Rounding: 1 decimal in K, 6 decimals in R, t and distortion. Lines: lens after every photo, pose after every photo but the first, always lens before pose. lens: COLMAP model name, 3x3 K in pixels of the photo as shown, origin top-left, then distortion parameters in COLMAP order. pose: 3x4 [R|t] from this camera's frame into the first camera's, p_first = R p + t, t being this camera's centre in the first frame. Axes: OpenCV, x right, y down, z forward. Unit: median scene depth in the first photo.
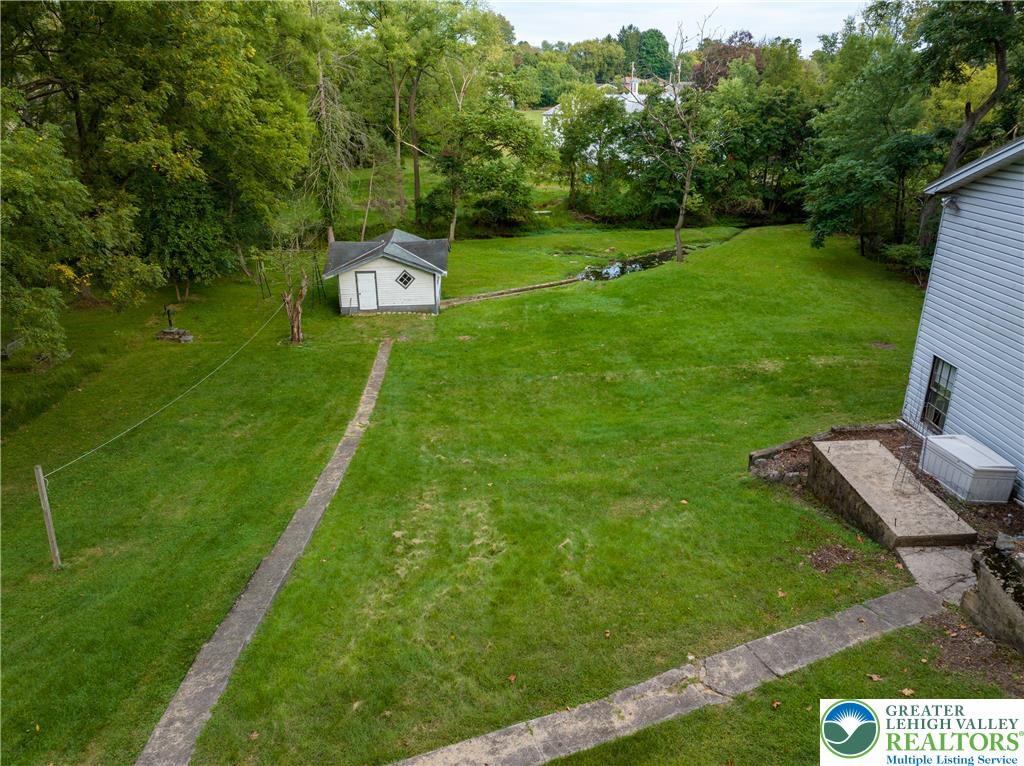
lens RADIAL K [[717.0, 0, 517.6], [0, 717.0, 379.6], [0, 0, 1]] dist [-0.037248, -0.005186]
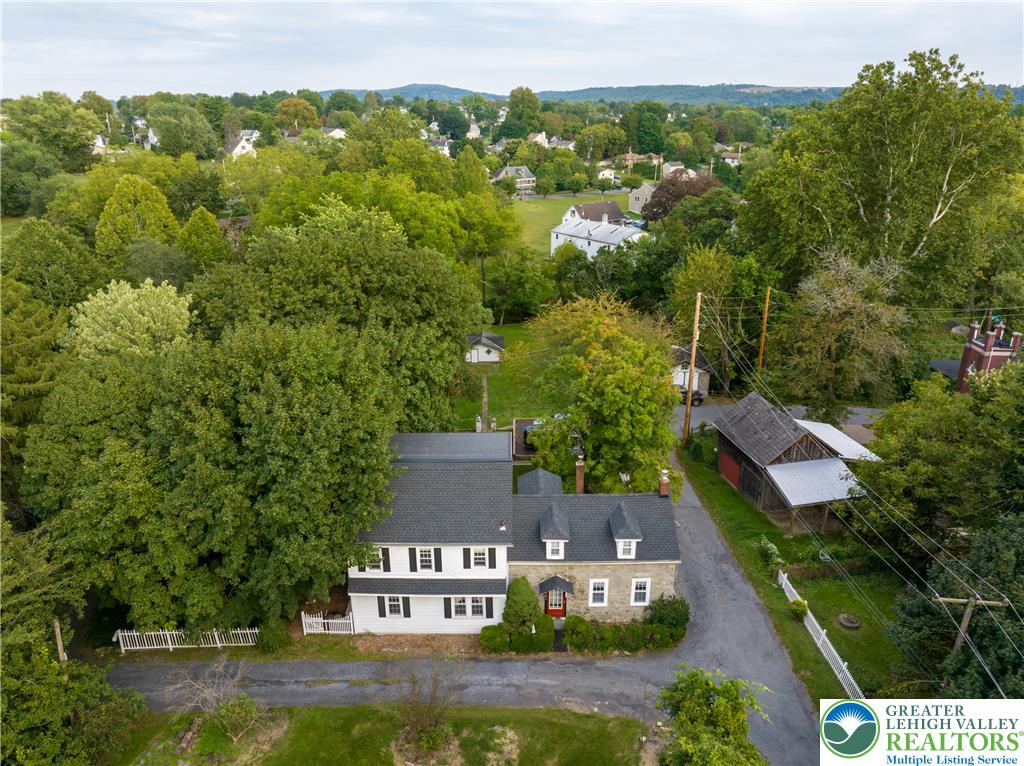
lens RADIAL K [[720.3, 0, 518.1], [0, 720.3, 383.2], [0, 0, 1]] dist [-0.038943, 0.000376]
pose [[0.999400, 0.012847, -0.032157, 0.067420], [-0.013418, 0.999755, -0.017609, 0.038965], [0.031923, 0.018030, 0.999328, -2.604400]]
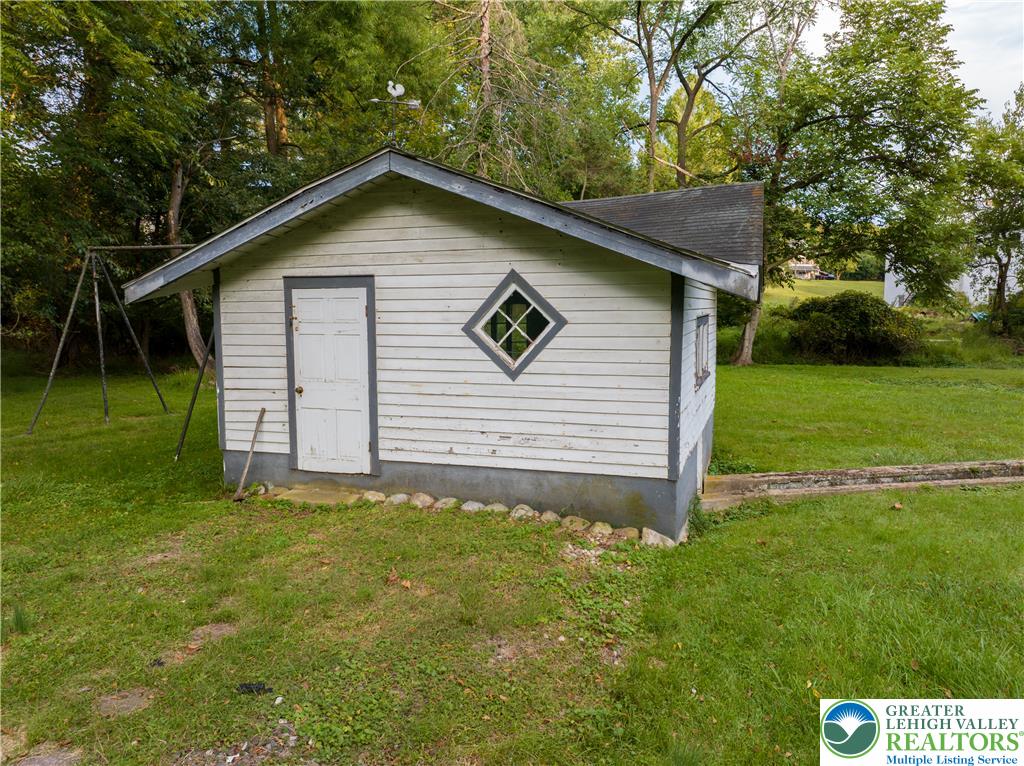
lens RADIAL K [[717.0, 0, 512.9], [0, 717.0, 385.1], [0, 0, 1]] dist [-0.037248, -0.005186]
pose [[0.925383, 0.041267, -0.376781, -0.132113], [-0.141198, 0.960039, -0.241638, -0.121645], [0.351752, 0.276809, 0.894230, 1.262326]]
